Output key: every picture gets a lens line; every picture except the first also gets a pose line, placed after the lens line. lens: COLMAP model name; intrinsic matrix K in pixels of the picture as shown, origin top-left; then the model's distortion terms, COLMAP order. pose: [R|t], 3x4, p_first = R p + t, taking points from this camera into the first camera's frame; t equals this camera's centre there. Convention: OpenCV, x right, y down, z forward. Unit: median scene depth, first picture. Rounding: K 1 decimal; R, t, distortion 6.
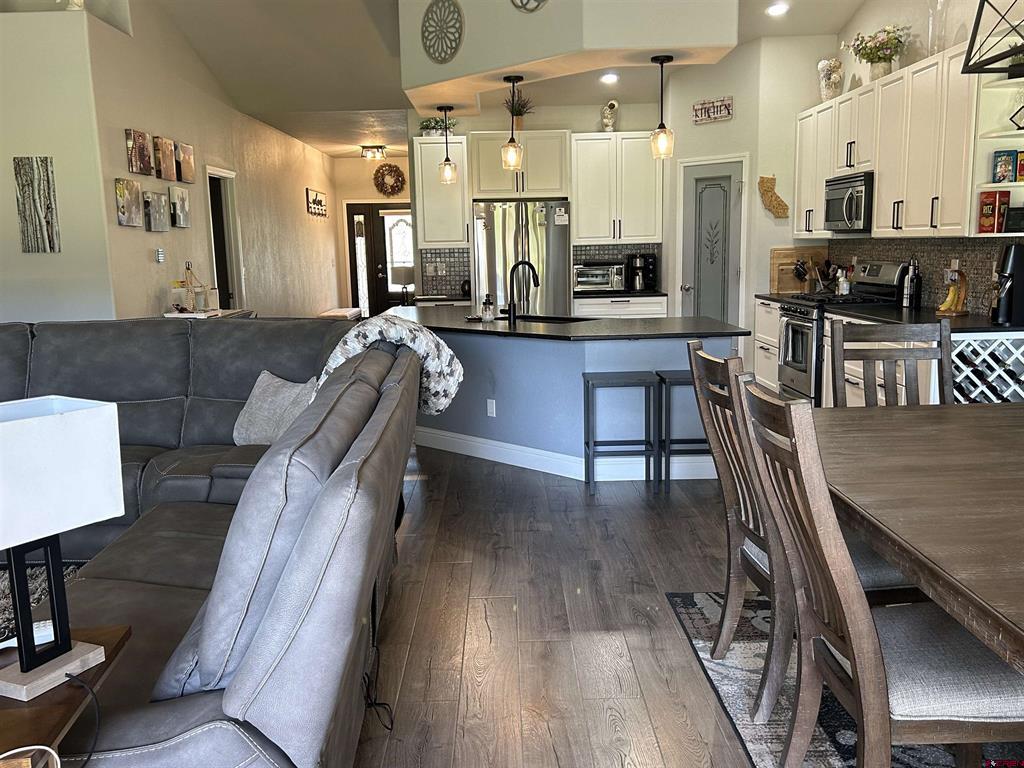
lens RADIAL K [[883.5, 0, 512.1], [0, 883.5, 399.3], [0, 0, 1]] dist [0.084900, -0.152486]
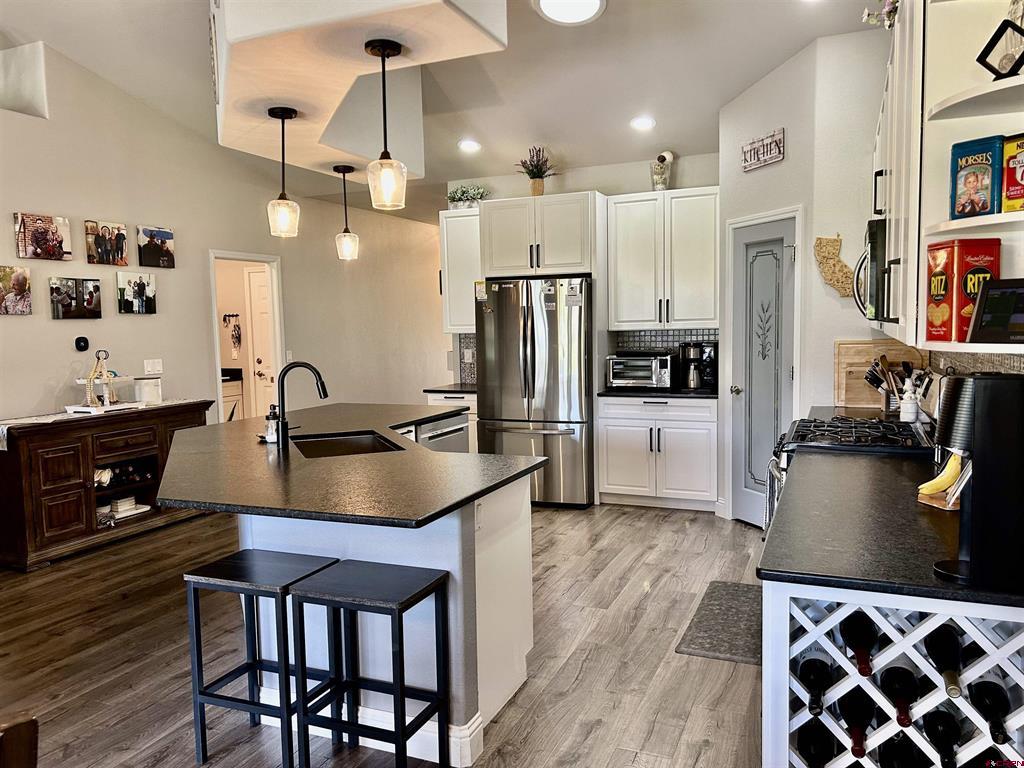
lens RADIAL K [[765.1, 0, 515.1], [0, 765.1, 389.1], [0, 0, 1]] dist [0.083895, -0.100852]
pose [[0.913650, 0.039371, -0.404591, 0.280320], [-0.070404, 0.995583, -0.062107, -0.071819], [0.400359, 0.085229, 0.912386, 0.334100]]
